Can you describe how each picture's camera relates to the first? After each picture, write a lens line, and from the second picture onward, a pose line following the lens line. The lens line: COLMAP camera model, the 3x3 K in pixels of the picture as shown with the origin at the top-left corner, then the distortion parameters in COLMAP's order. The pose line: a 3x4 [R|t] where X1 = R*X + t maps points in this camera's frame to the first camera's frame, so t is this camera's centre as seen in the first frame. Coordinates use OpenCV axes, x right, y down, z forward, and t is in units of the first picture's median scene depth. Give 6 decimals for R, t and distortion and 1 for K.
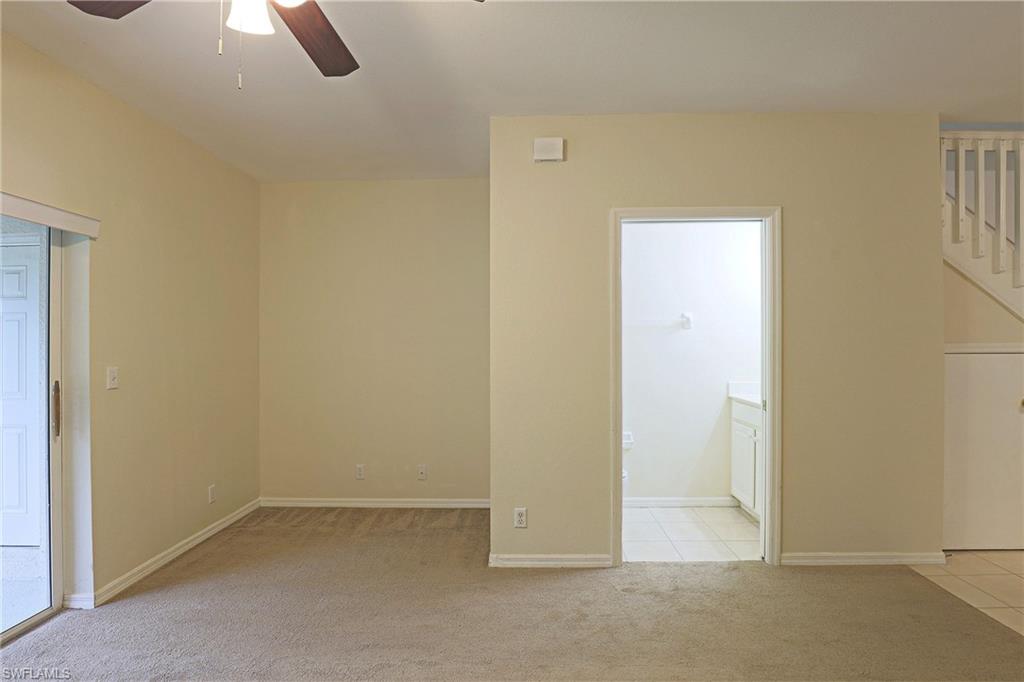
lens RADIAL K [[504.7, 0, 512.0], [0, 504.7, 341.0], [0, 0, 1]] dist [-0.003352, -0.000758]
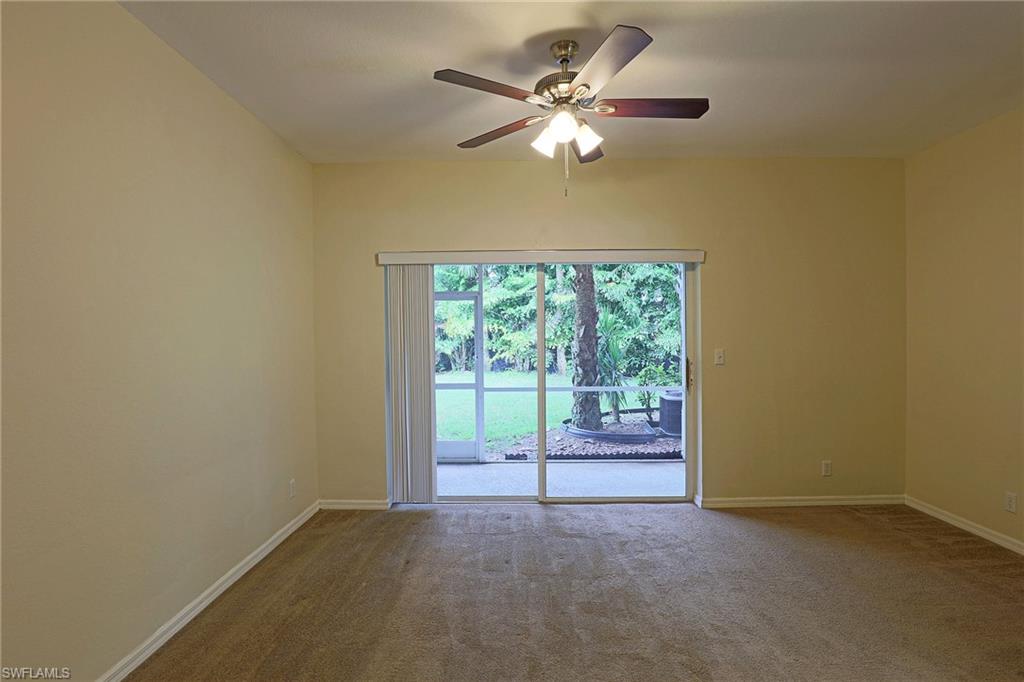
lens RADIAL K [[504.7, 0, 512.0], [0, 504.7, 341.0], [0, 0, 1]] dist [-0.003352, -0.000758]
pose [[0.051307, 0.016131, -0.998553, 0.479064], [0.013177, 0.999772, 0.016828, -0.002856], [0.998596, -0.014021, 0.051083, 0.267657]]
